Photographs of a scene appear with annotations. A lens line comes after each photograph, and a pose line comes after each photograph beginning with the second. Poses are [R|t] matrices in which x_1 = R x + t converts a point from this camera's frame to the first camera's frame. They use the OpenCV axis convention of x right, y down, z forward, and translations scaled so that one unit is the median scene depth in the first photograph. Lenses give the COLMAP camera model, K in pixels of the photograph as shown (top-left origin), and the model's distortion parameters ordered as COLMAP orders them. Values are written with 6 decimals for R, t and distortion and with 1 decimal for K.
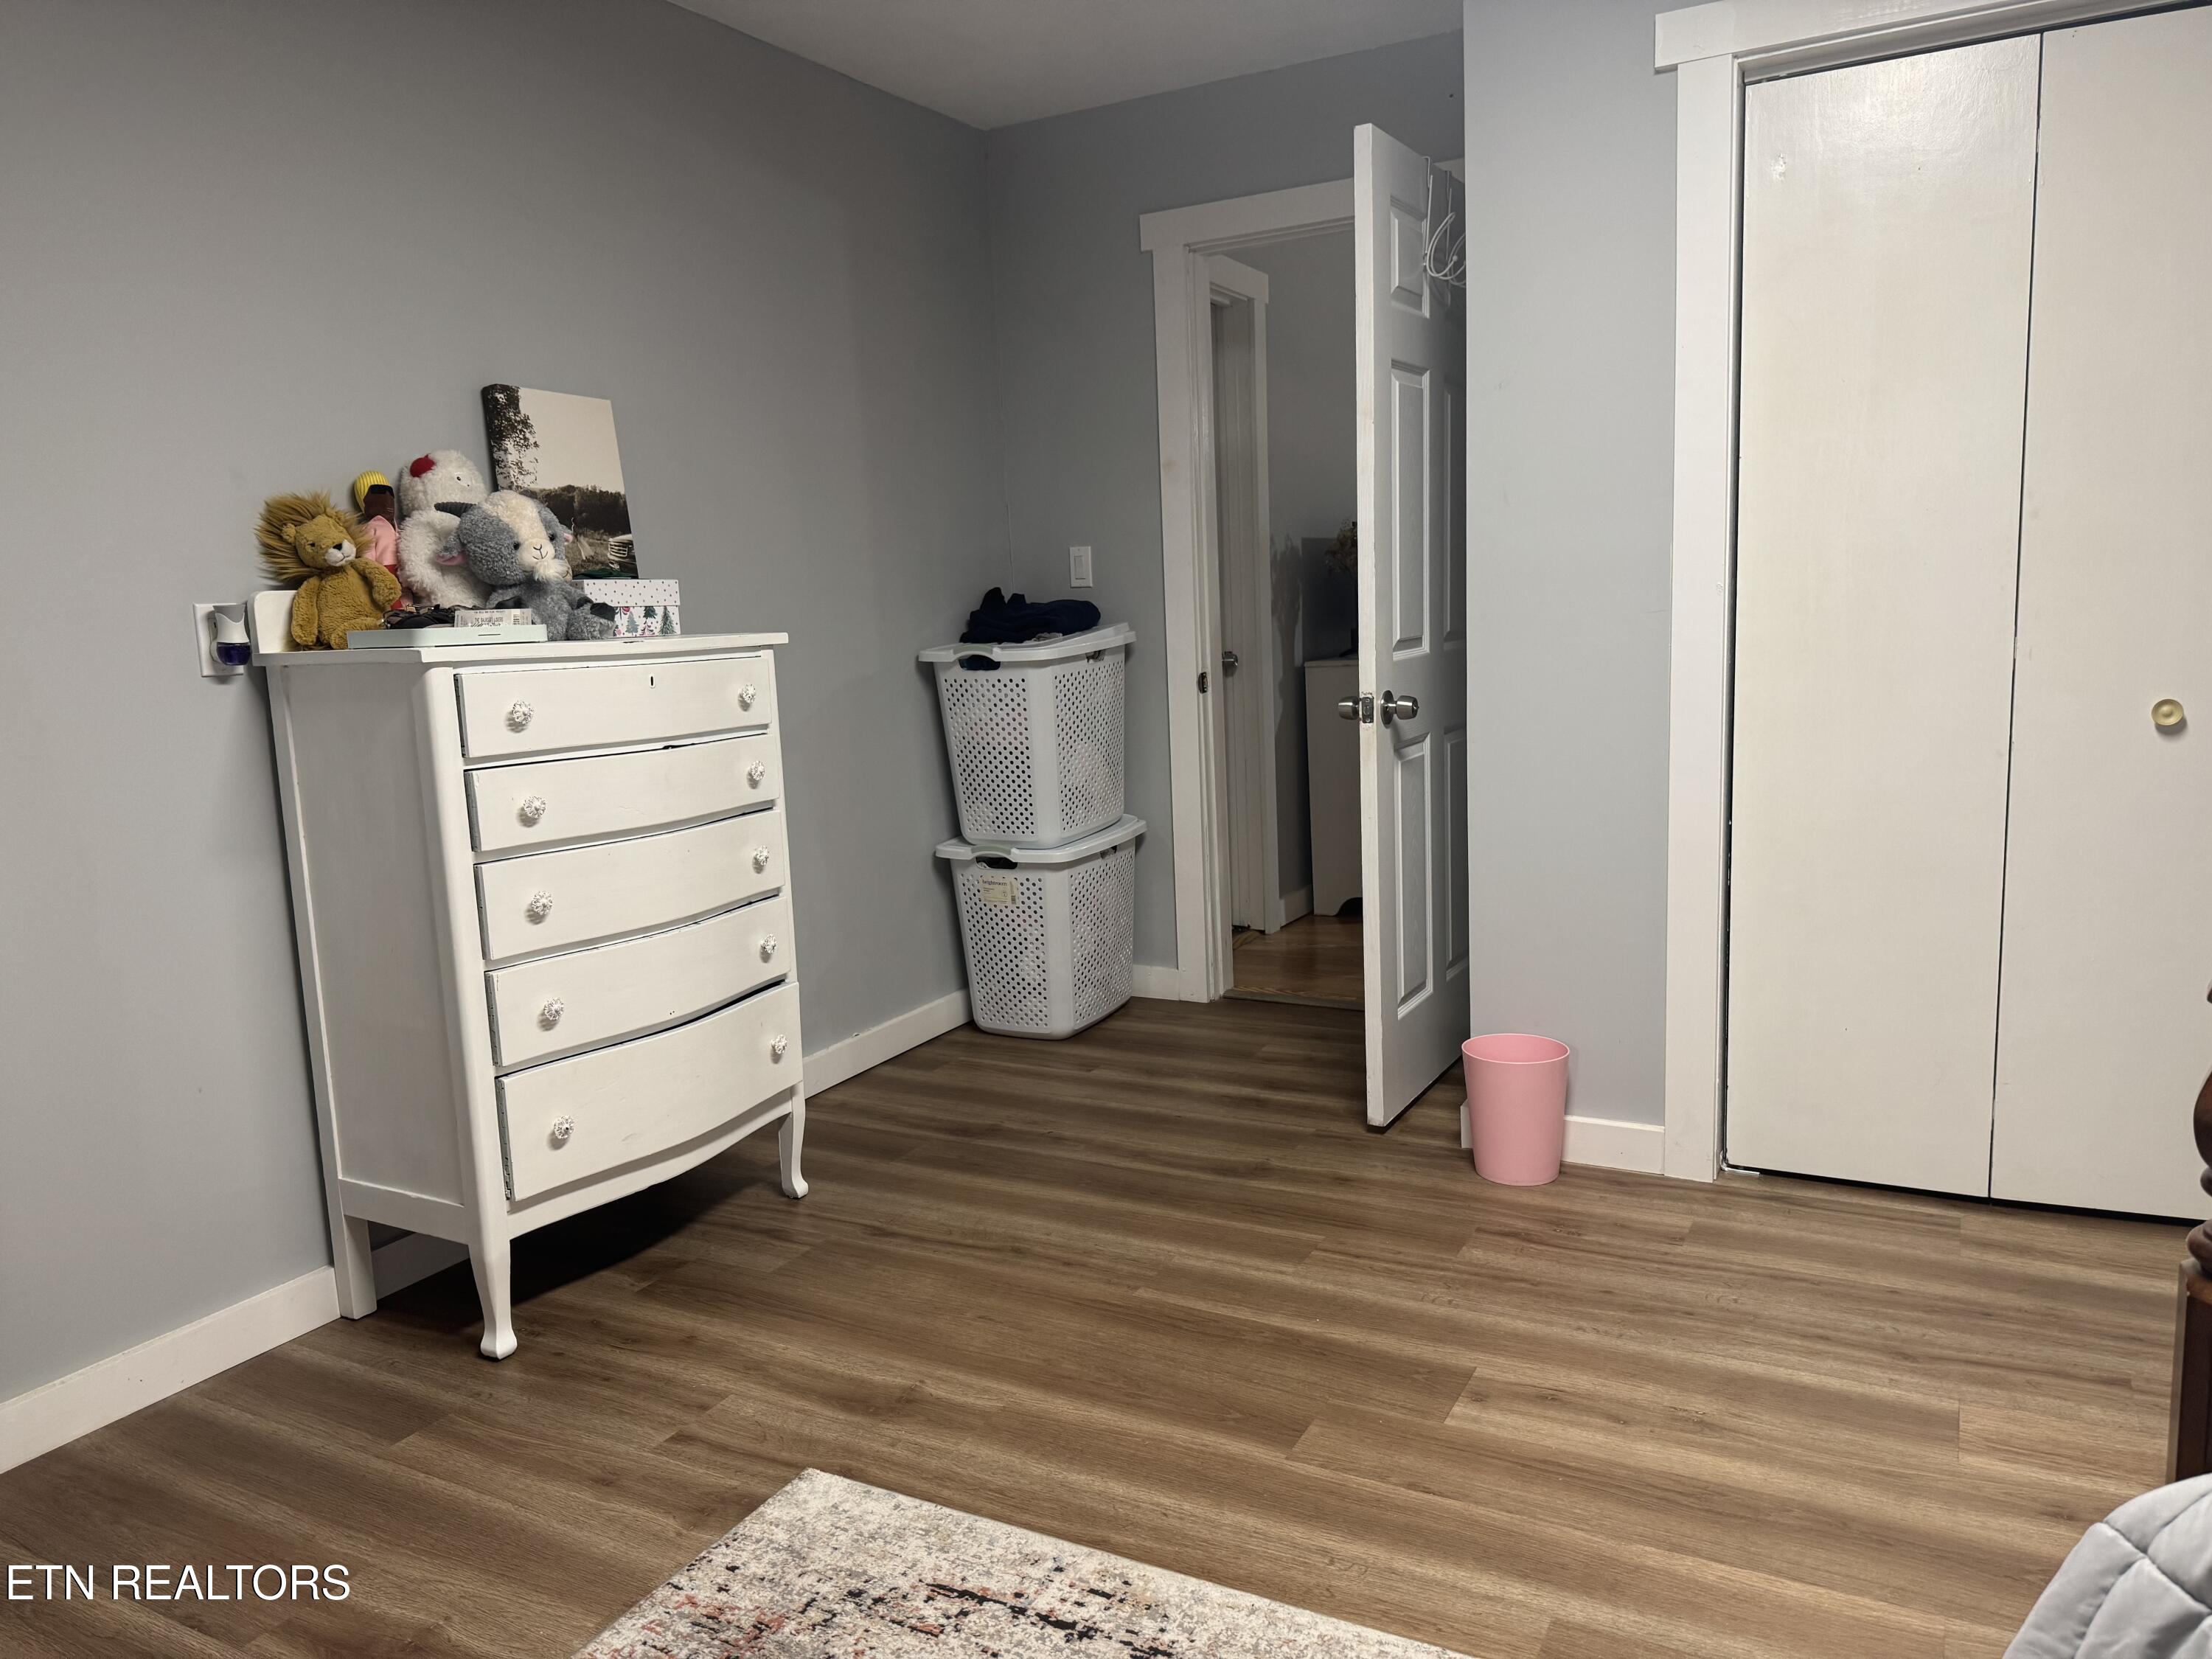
lens RADIAL K [[1572.7, 0, 1095.4], [0, 1572.7, 825.8], [0, 0, 1]] dist [0.050489, -0.069436]
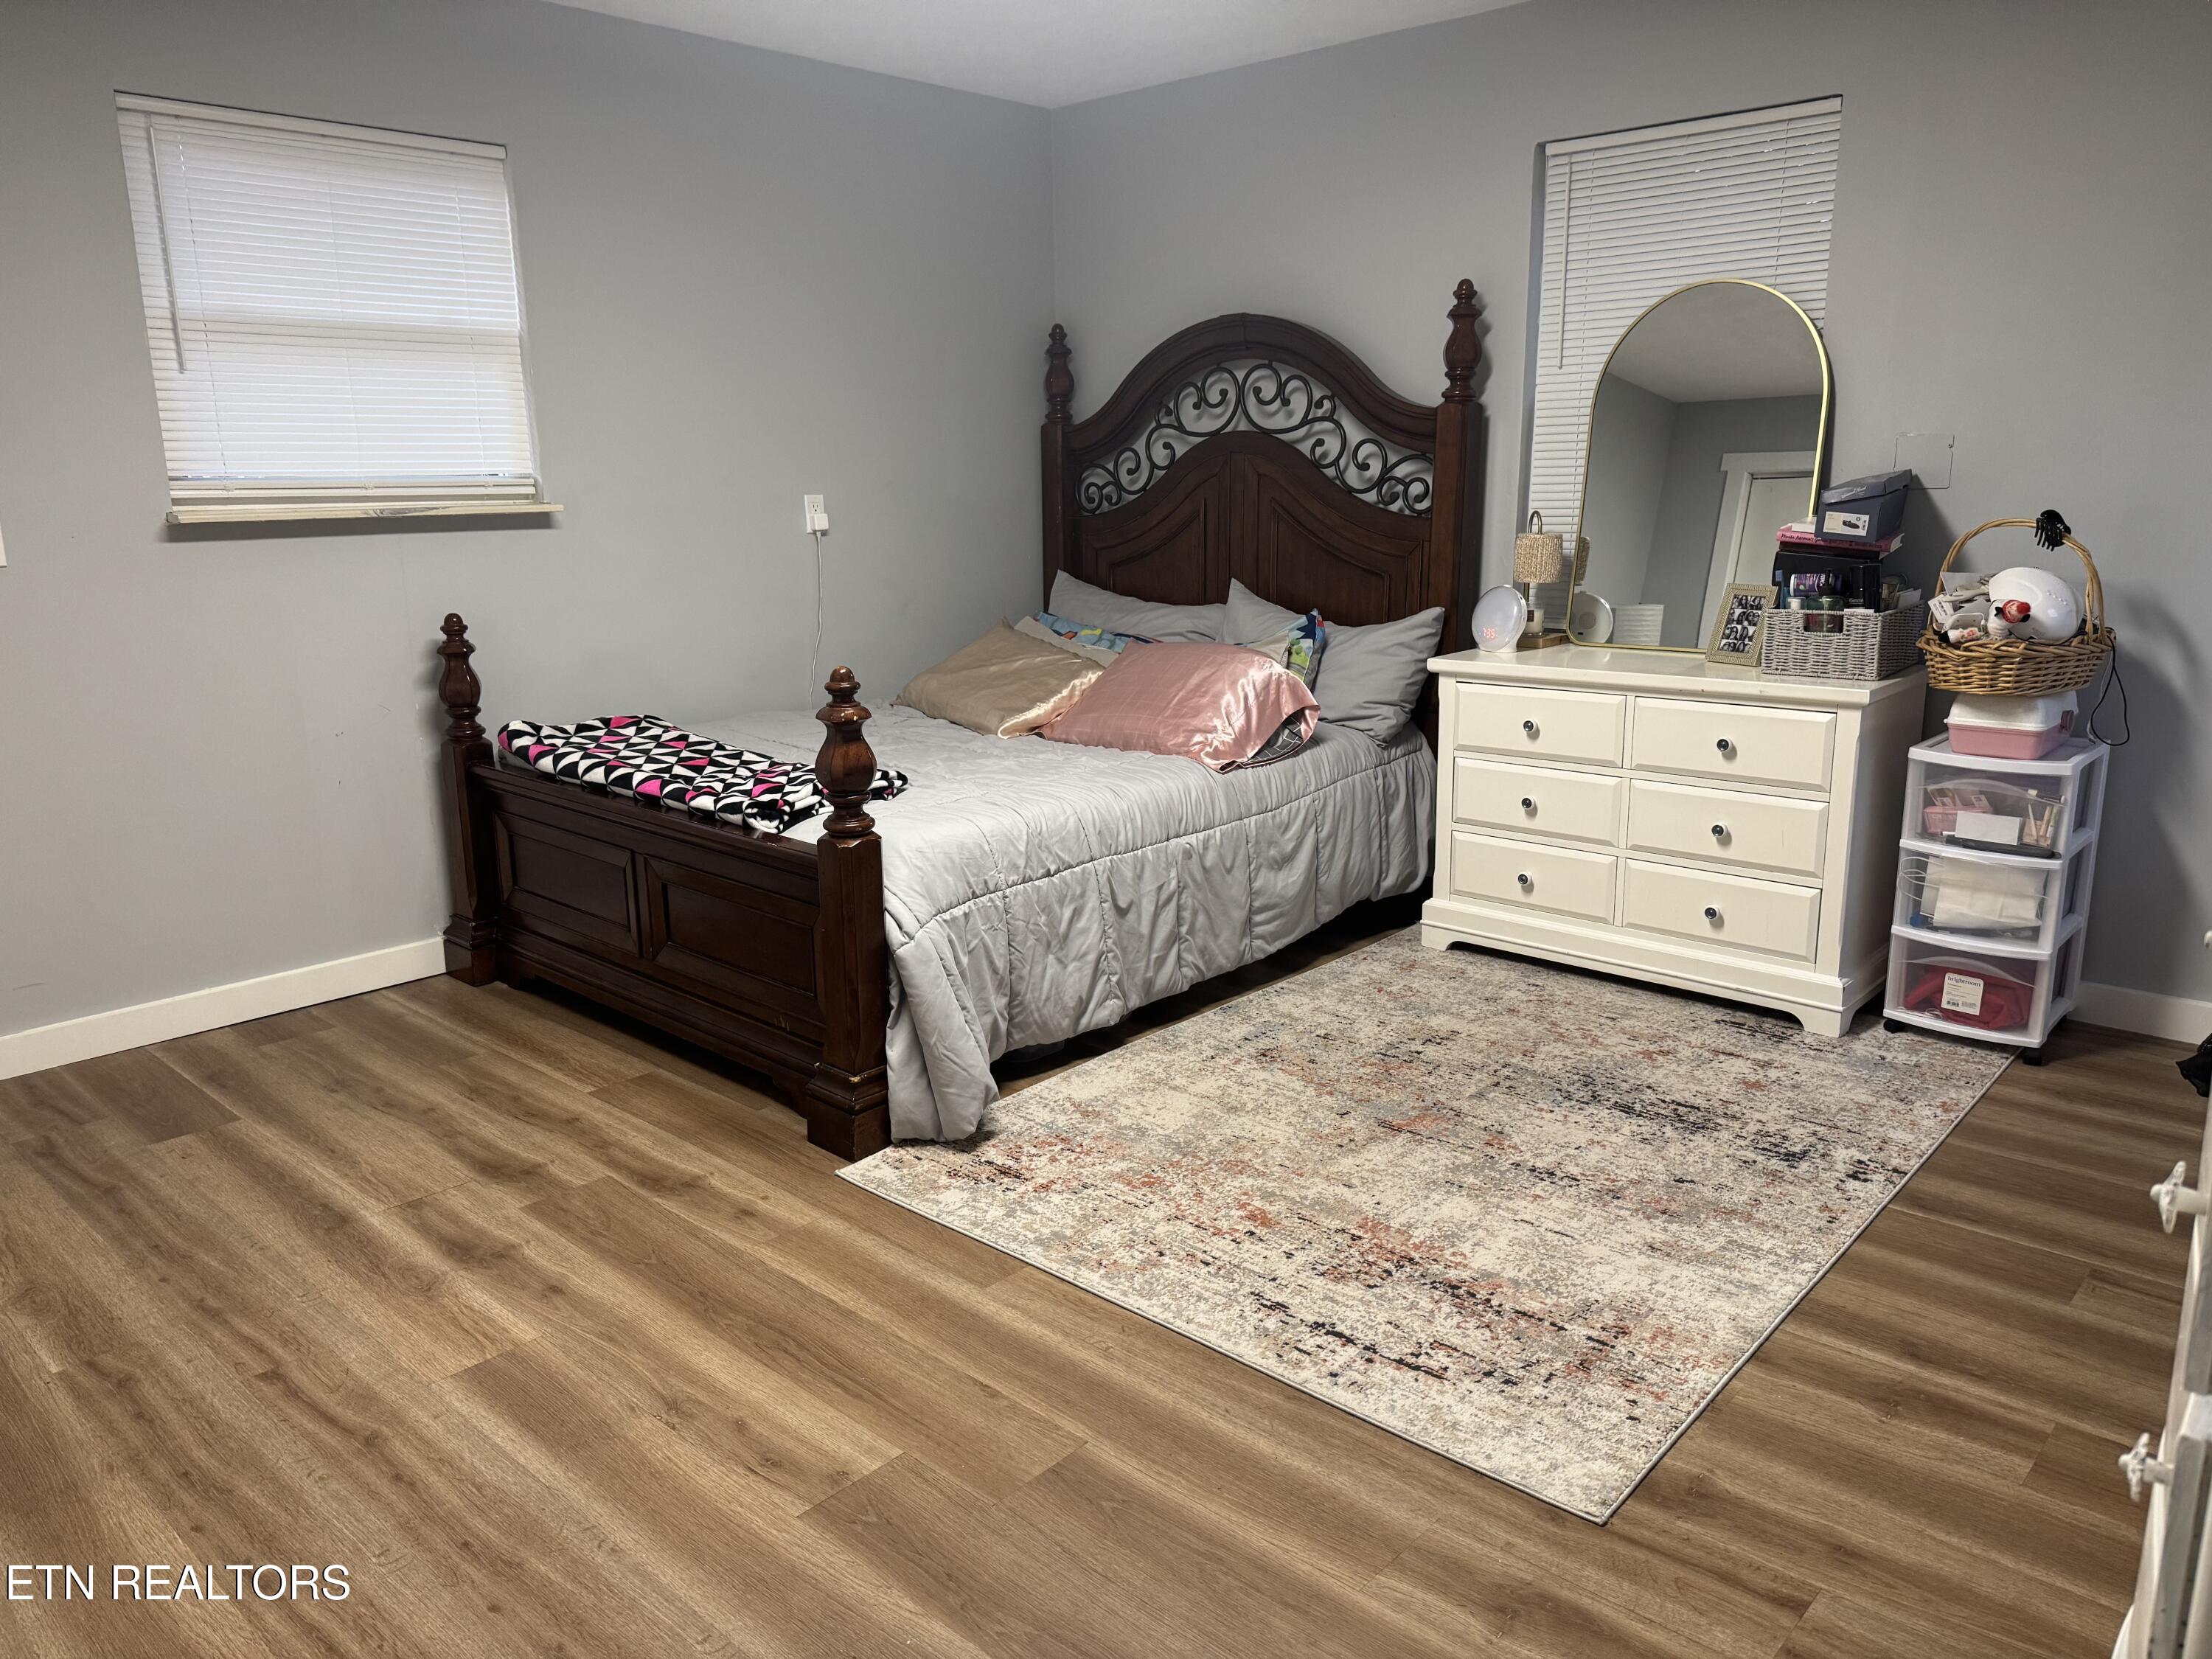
lens RADIAL K [[1572.7, 0, 1087.6], [0, 1572.7, 831.4], [0, 0, 1]] dist [0.050489, -0.069436]
pose [[-0.966008, 0.002036, 0.258504, -0.135793], [0.095491, 0.932057, 0.349500, -0.299211], [-0.240229, 0.362305, -0.900569, 1.760095]]
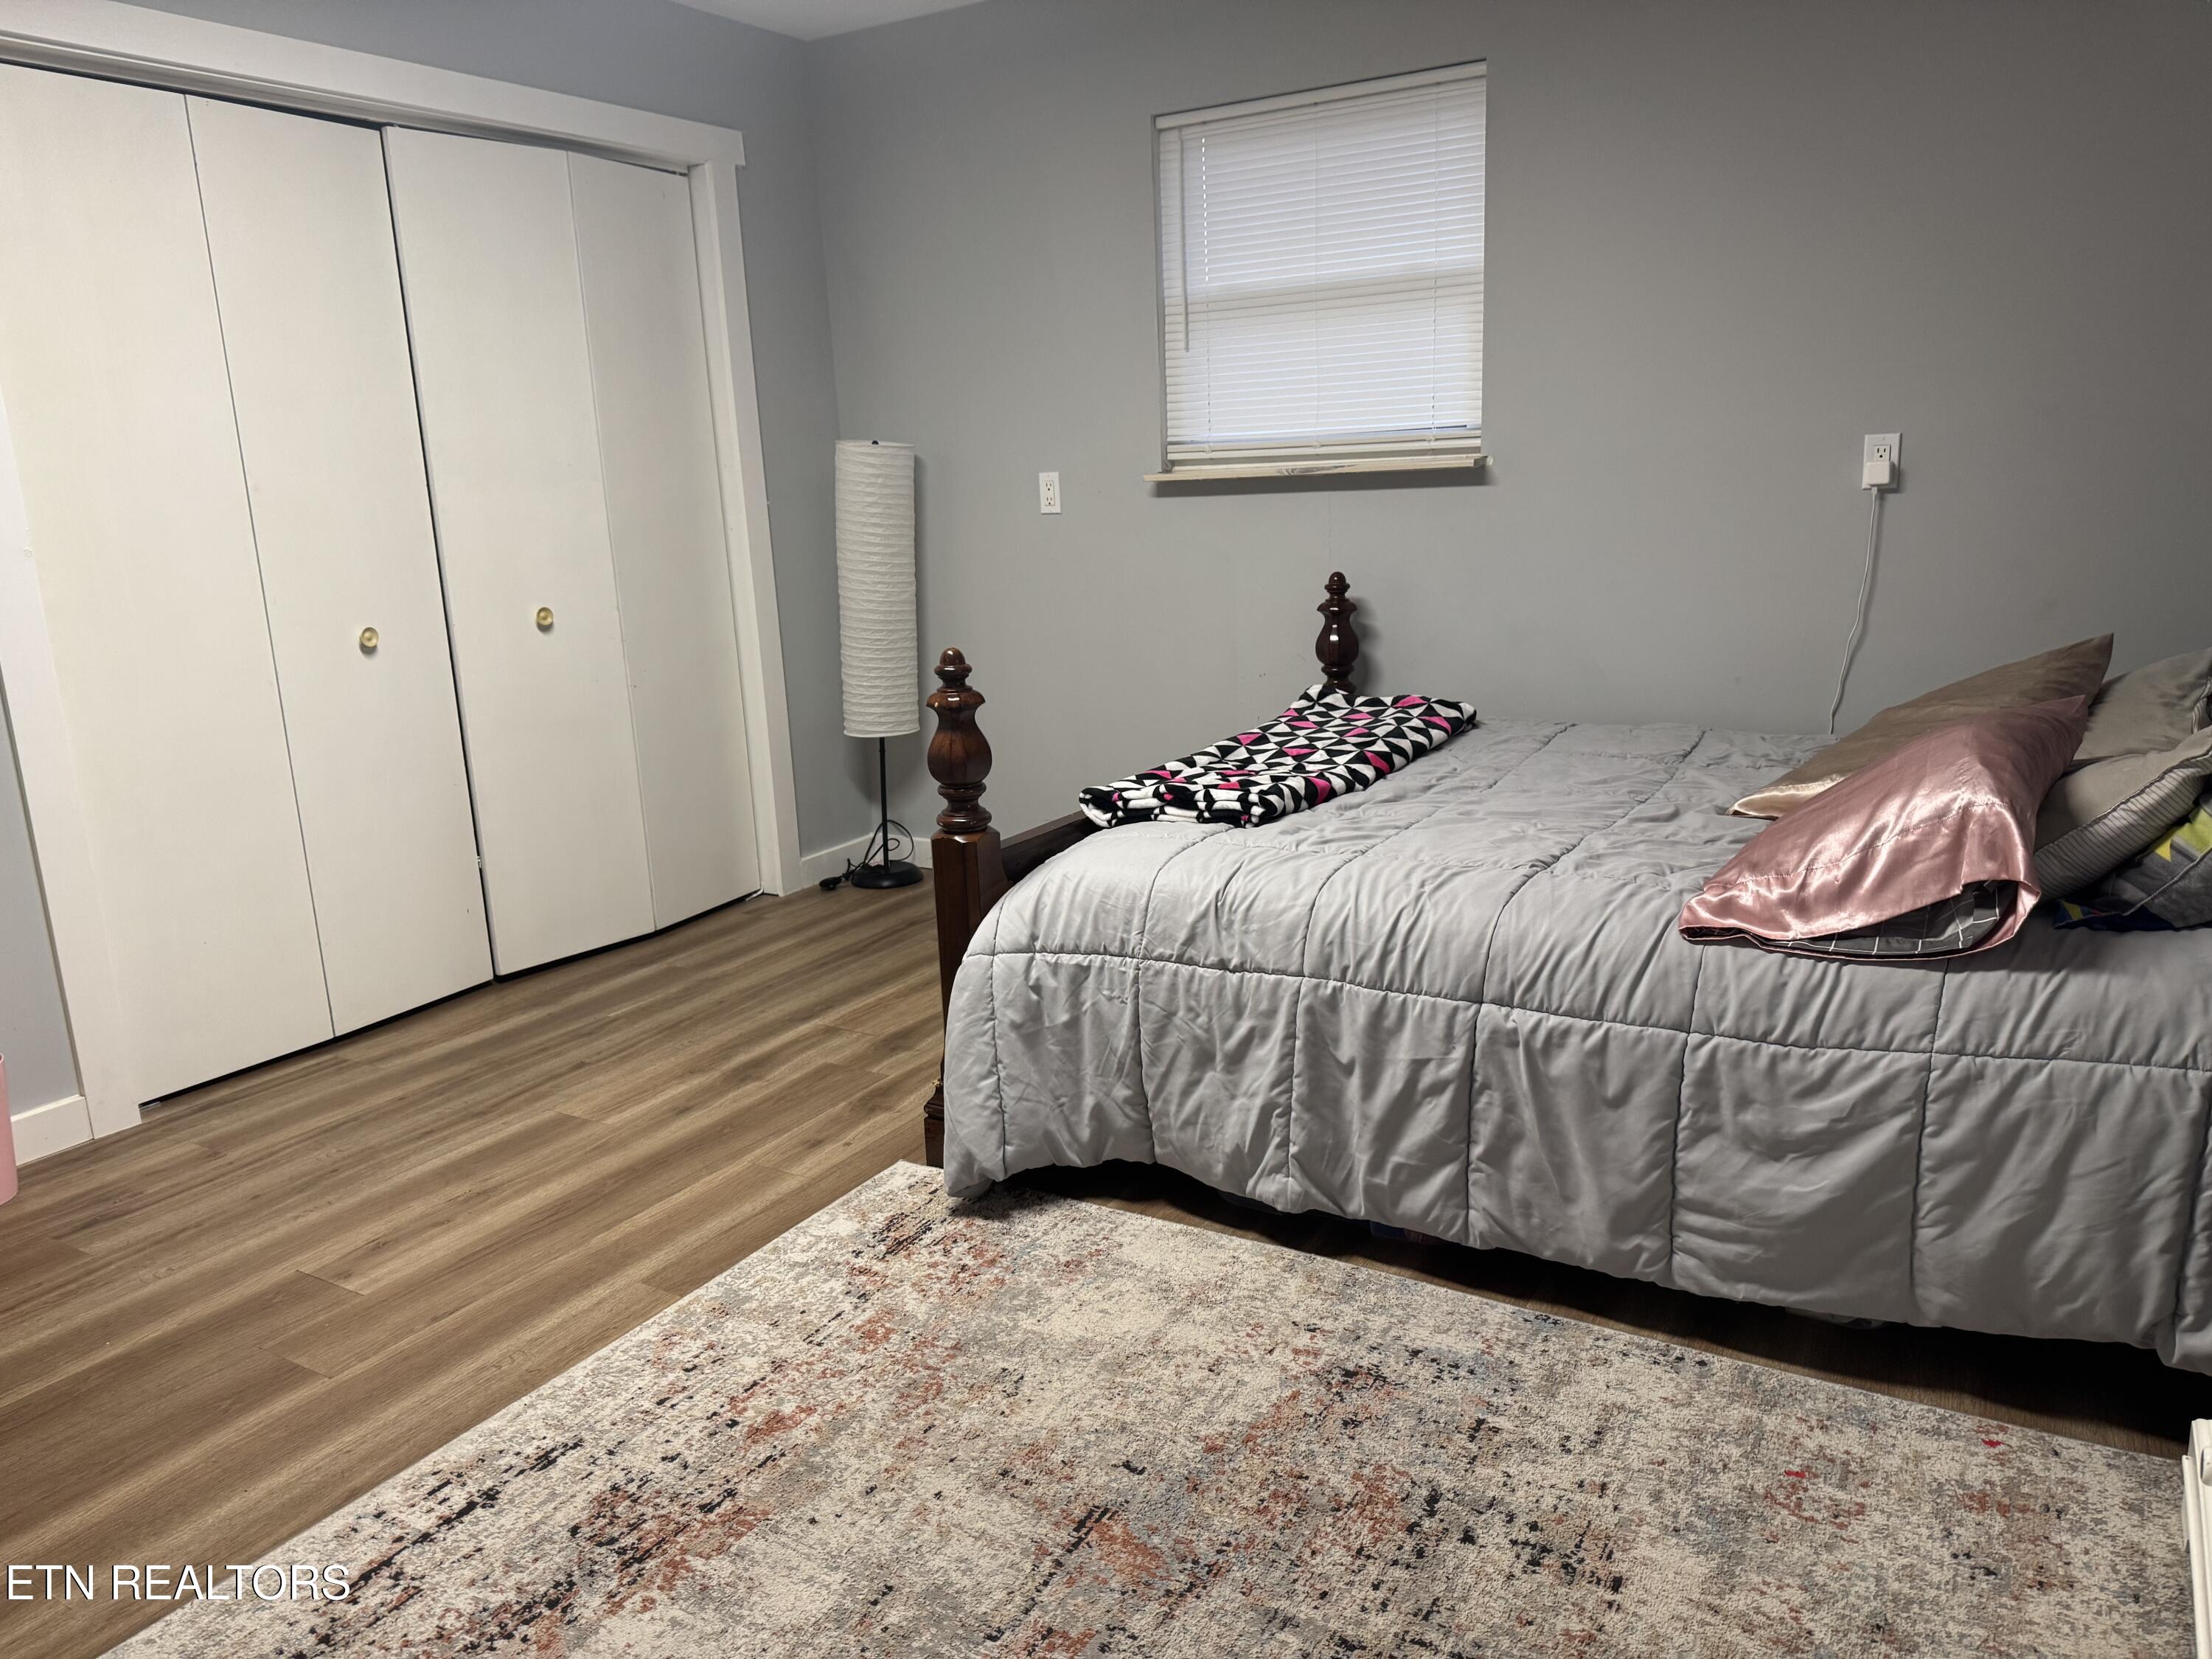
lens RADIAL K [[1572.7, 0, 1096.9], [0, 1572.7, 806.1], [0, 0, 1]] dist [0.050489, -0.069436]
pose [[0.065337, -0.166581, 0.983861, -0.813452], [0.189765, 0.970049, 0.151640, -0.026416], [-0.979653, 0.176795, 0.094992, 0.346392]]
